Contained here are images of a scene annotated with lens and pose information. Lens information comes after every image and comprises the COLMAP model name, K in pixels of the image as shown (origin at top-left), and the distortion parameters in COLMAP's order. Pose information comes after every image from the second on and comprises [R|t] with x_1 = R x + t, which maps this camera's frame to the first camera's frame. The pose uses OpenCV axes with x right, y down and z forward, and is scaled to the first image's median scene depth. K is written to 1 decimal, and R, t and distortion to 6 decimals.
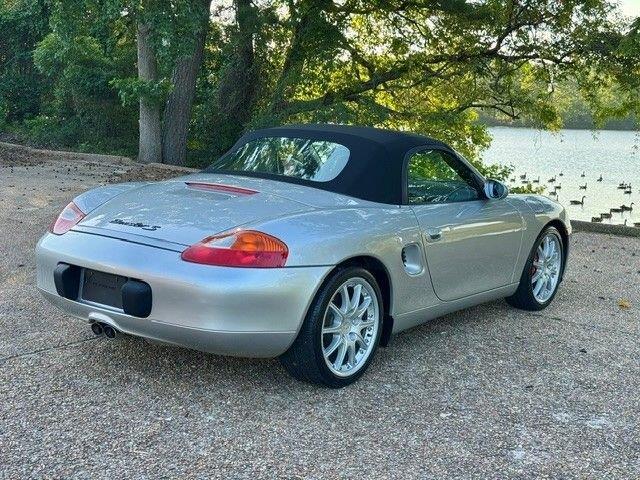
lens RADIAL K [[895.3, 0, 320.8], [0, 895.3, 248.7], [0, 0, 1]] dist [0.142607, -0.168331]
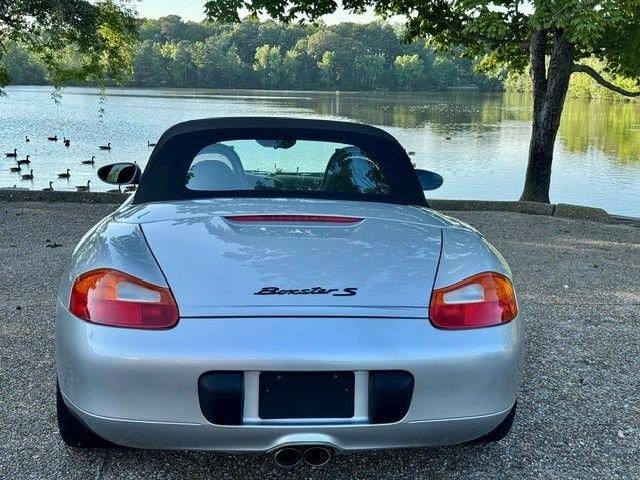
lens RADIAL K [[895.3, 0, 320.8], [0, 895.3, 248.7], [0, 0, 1]] dist [0.142607, -0.168331]
pose [[0.735270, -0.150330, 0.660893, -0.131289], [0.118321, 0.988589, 0.093232, -0.024597], [-0.667367, 0.009647, 0.744667, 0.099967]]
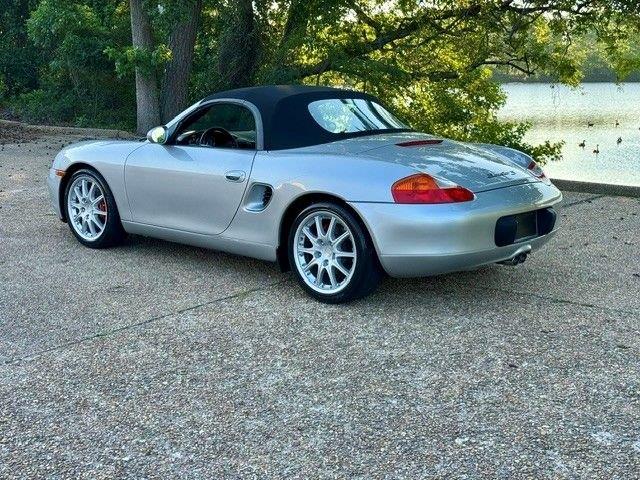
lens RADIAL K [[895.3, 0, 320.8], [0, 895.3, 248.7], [0, 0, 1]] dist [0.142607, -0.168331]
pose [[0.999282, -0.032911, -0.018790, 0.006019], [0.033637, 0.998646, 0.039676, -0.006107], [0.017459, -0.040279, 0.999036, 0.034362]]
